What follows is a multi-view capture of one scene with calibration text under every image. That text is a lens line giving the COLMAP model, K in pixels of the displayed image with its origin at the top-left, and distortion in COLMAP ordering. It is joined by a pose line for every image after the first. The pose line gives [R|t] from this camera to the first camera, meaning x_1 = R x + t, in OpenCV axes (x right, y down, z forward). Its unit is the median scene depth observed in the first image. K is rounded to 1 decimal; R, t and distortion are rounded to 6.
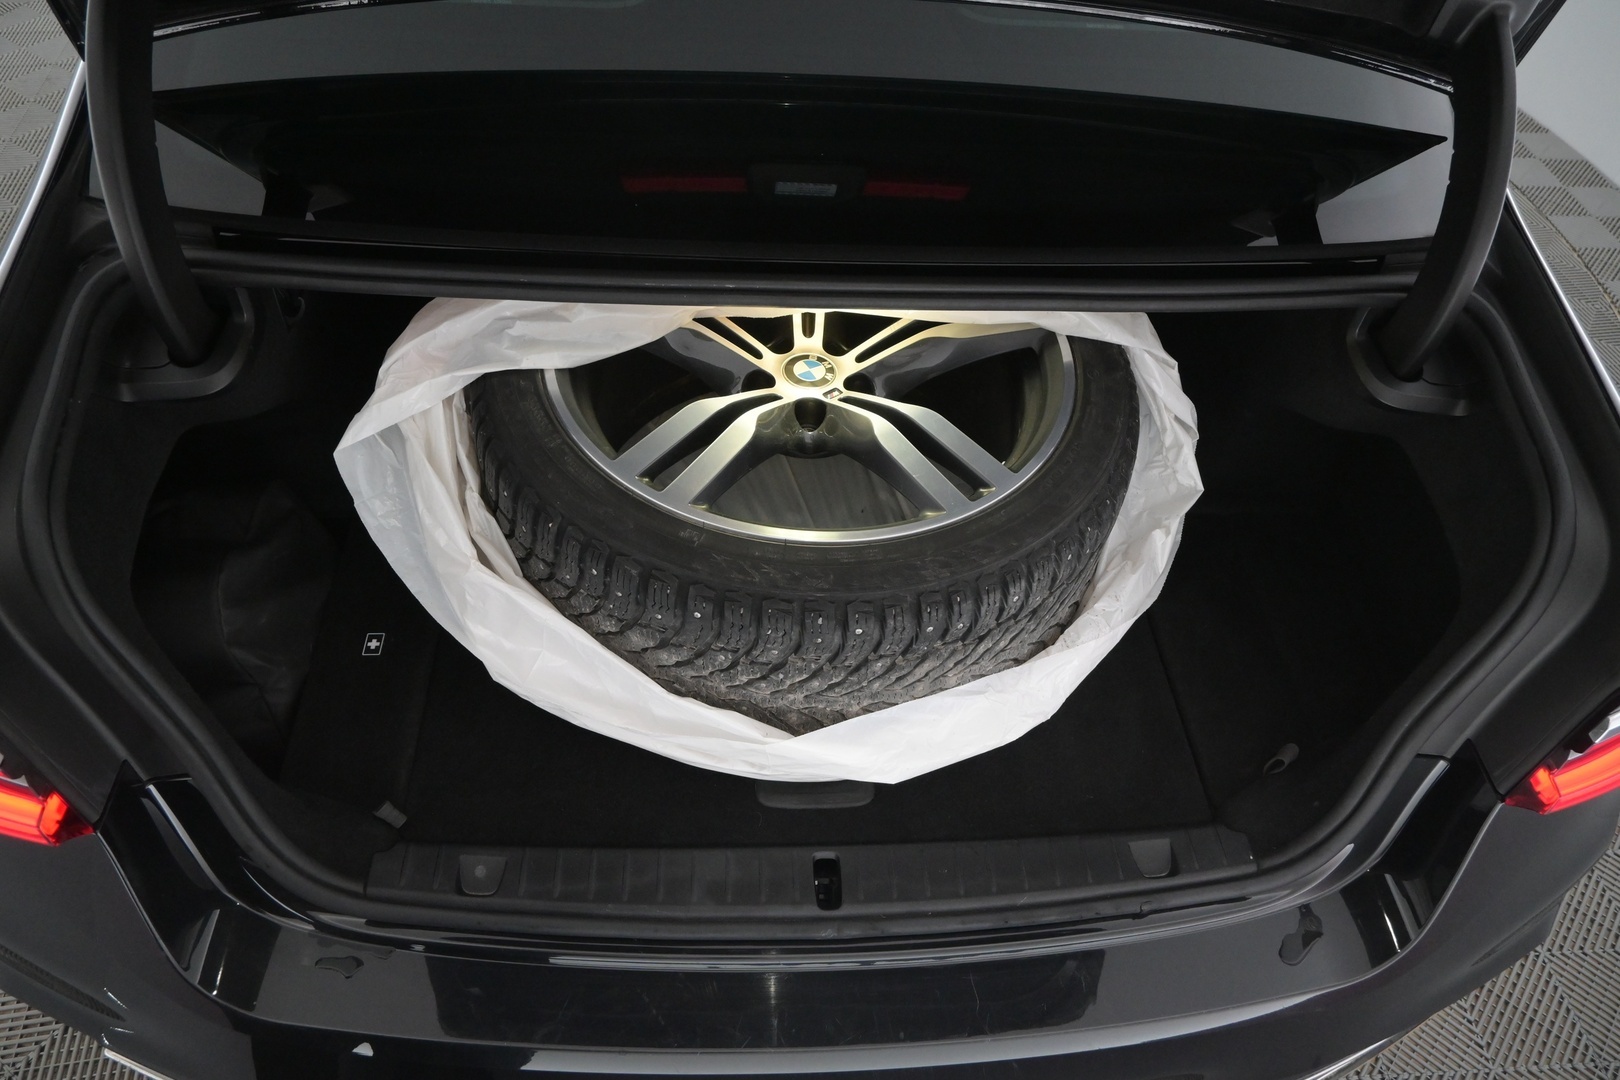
lens RADIAL K [[1081.7, 0, 808.3], [0, 1081.7, 543.8], [0, 0, 1]] dist [-0.010161, 0.001773]
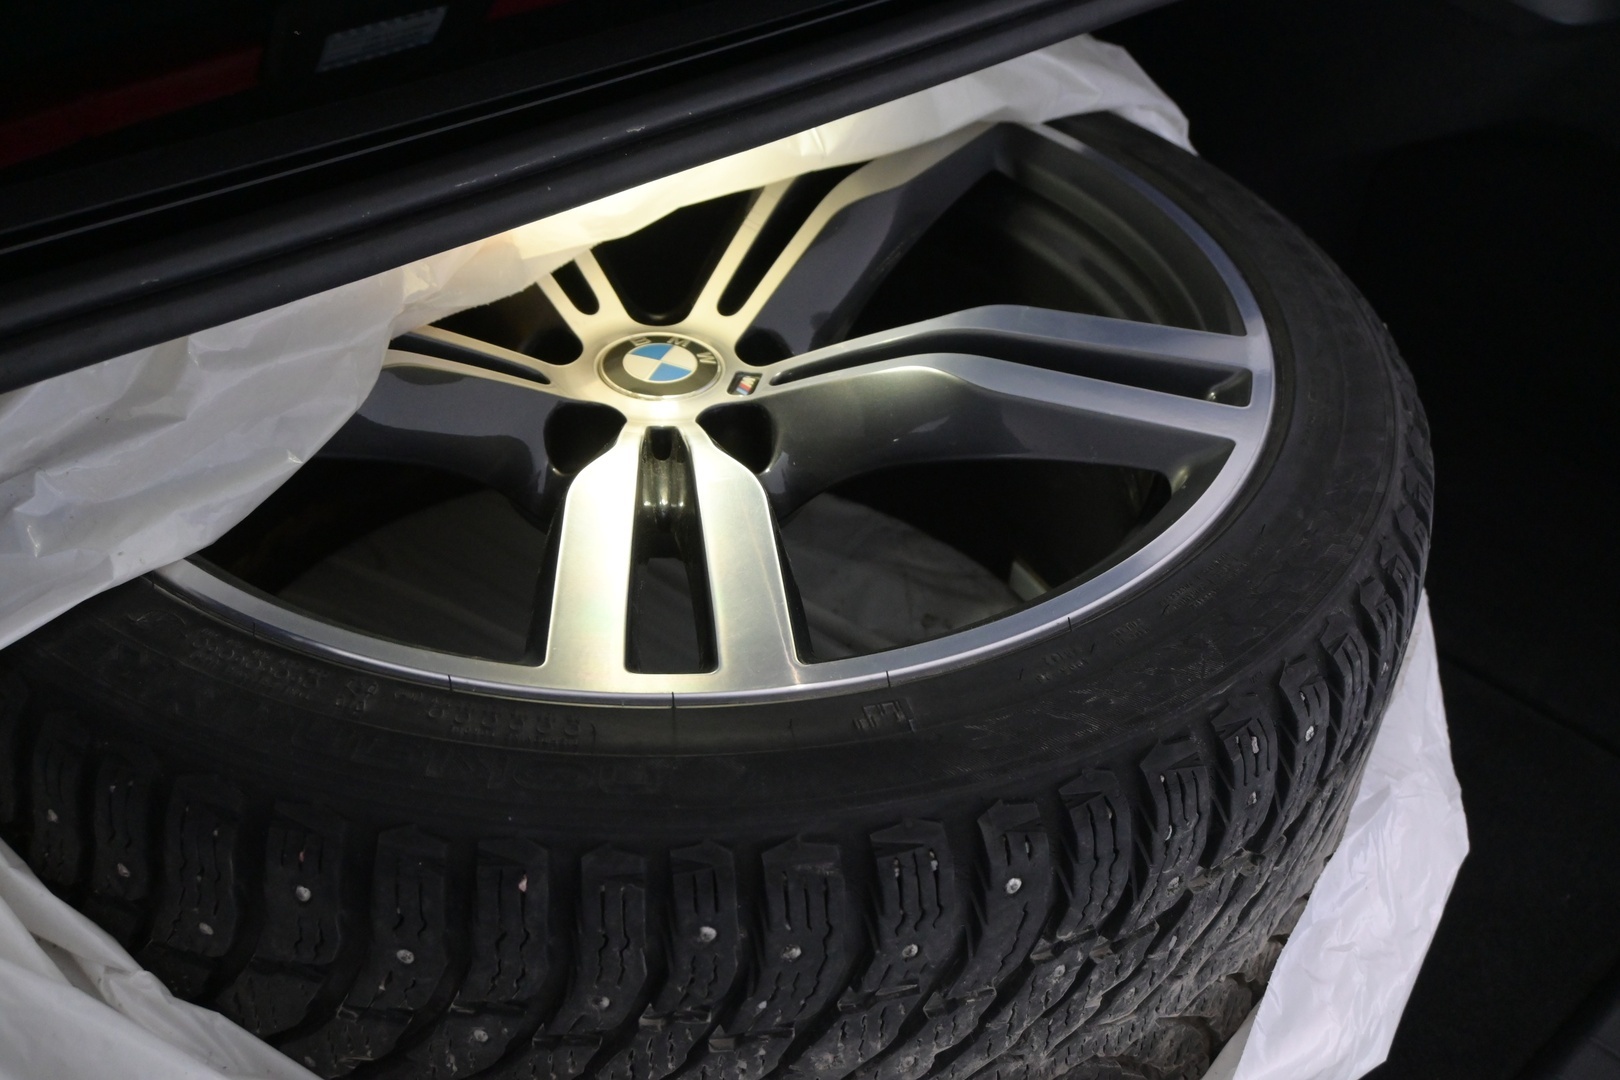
lens RADIAL K [[1869.5, 0, 808.4], [0, 1869.5, 537.2], [0, 0, 1]] dist [-0.007911, 0.000000]
pose [[0.778210, -0.397277, 0.486375, -0.406409], [0.476449, 0.878043, -0.045131, -0.043870], [-0.409129, 0.266854, 0.872584, 0.400750]]
